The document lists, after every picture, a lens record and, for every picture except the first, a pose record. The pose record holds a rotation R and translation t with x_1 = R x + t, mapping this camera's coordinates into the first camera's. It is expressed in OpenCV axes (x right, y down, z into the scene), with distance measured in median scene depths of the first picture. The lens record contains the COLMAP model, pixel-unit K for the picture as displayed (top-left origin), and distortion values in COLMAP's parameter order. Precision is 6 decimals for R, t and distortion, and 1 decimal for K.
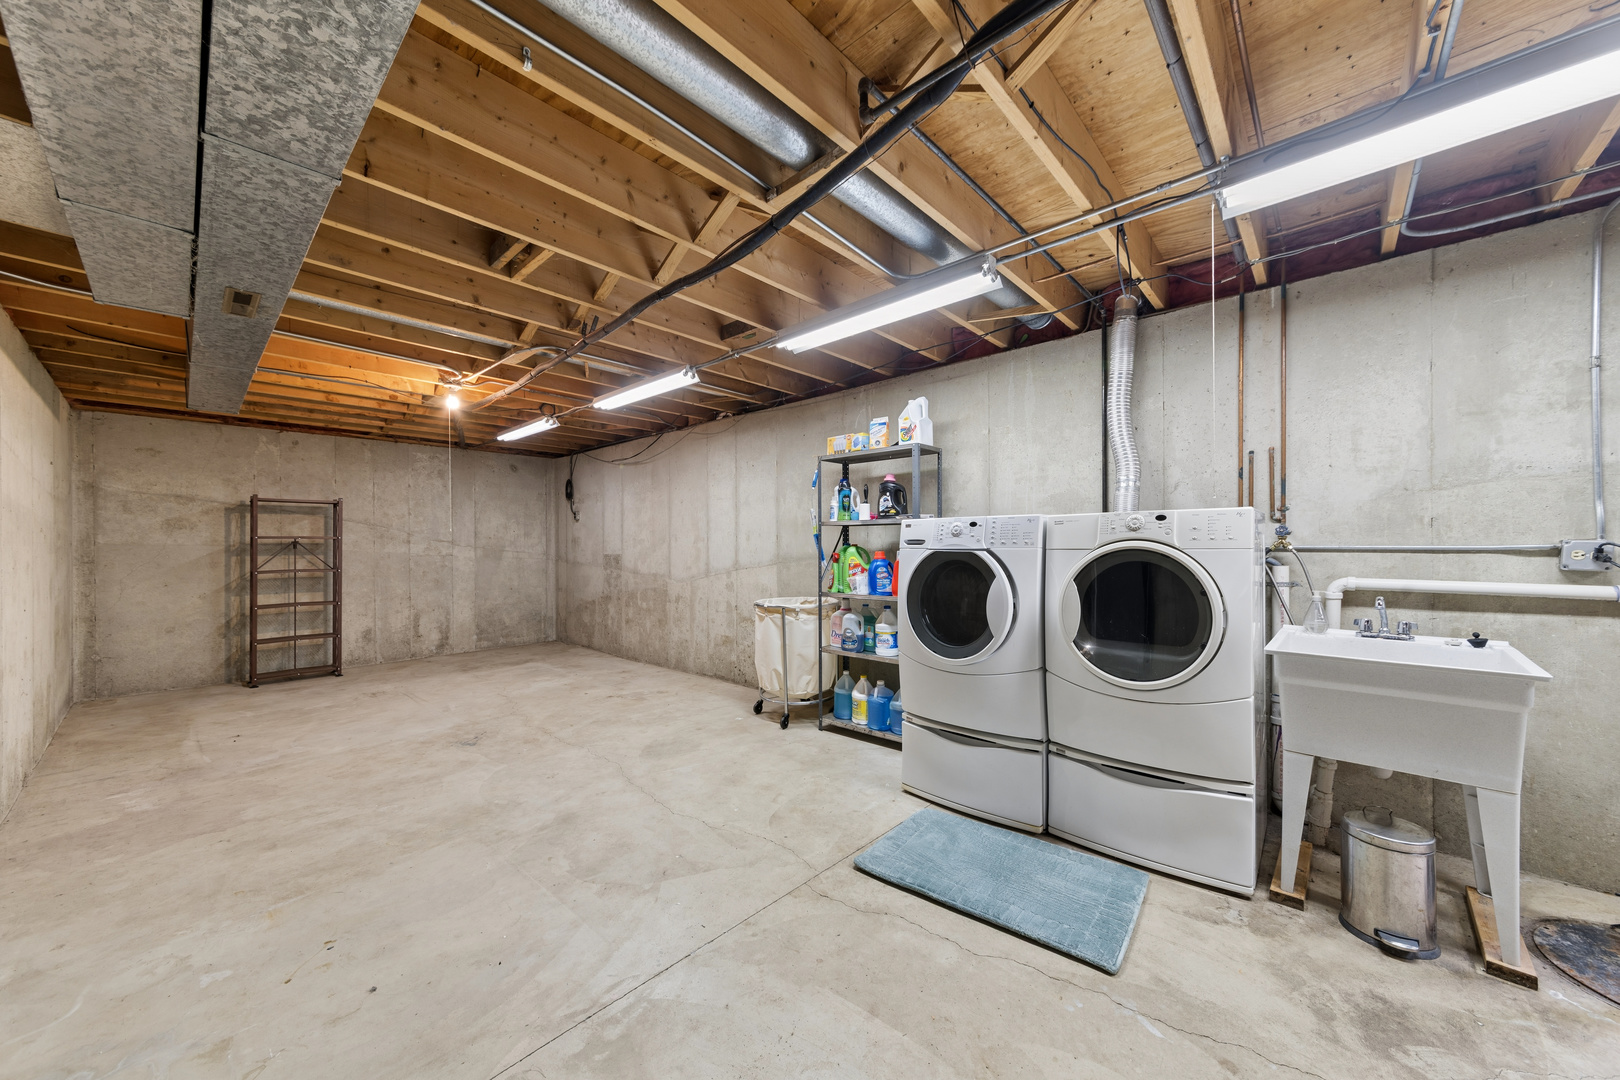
lens RADIAL K [[565.3, 0, 813.0], [0, 565.3, 541.7], [0, 0, 1]] dist [-0.001942, 0.000707]
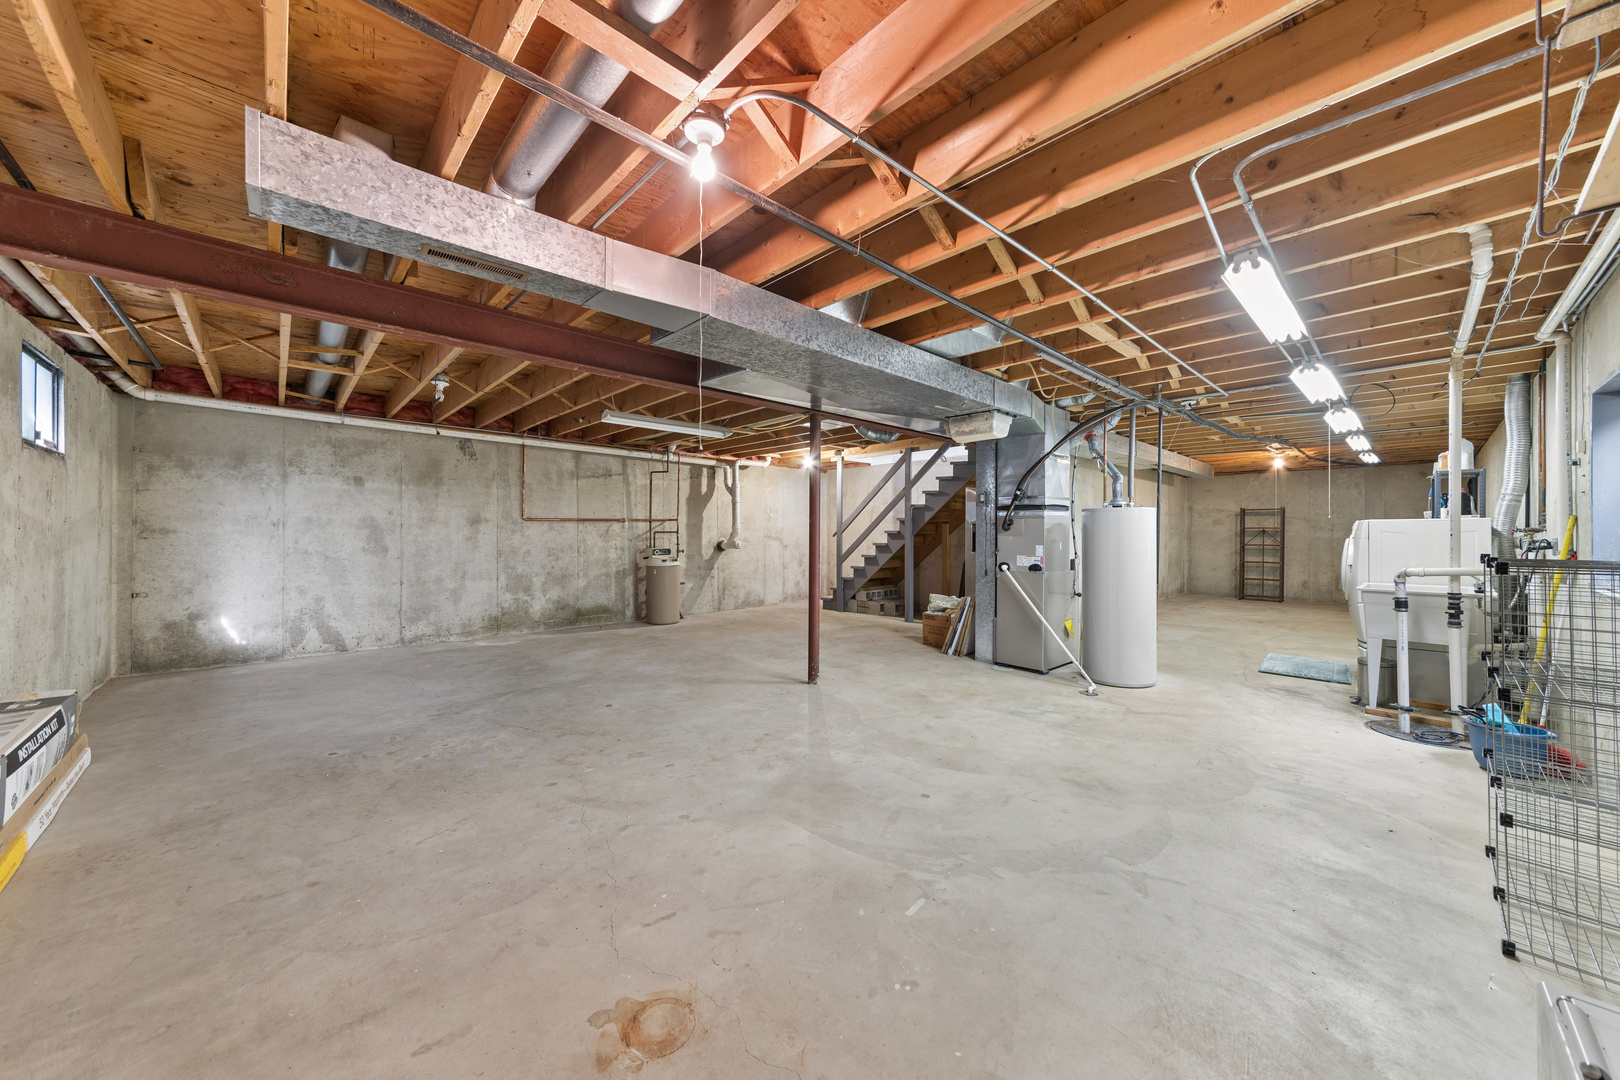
lens RADIAL K [[565.3, 0, 811.8], [0, 565.3, 533.2], [0, 0, 1]] dist [-0.001942, 0.000707]
pose [[-0.078032, 0.001847, -0.996949, 1.130779], [-0.005089, 0.999985, 0.002251, 0.014174], [0.996938, 0.005249, -0.078021, -0.395084]]
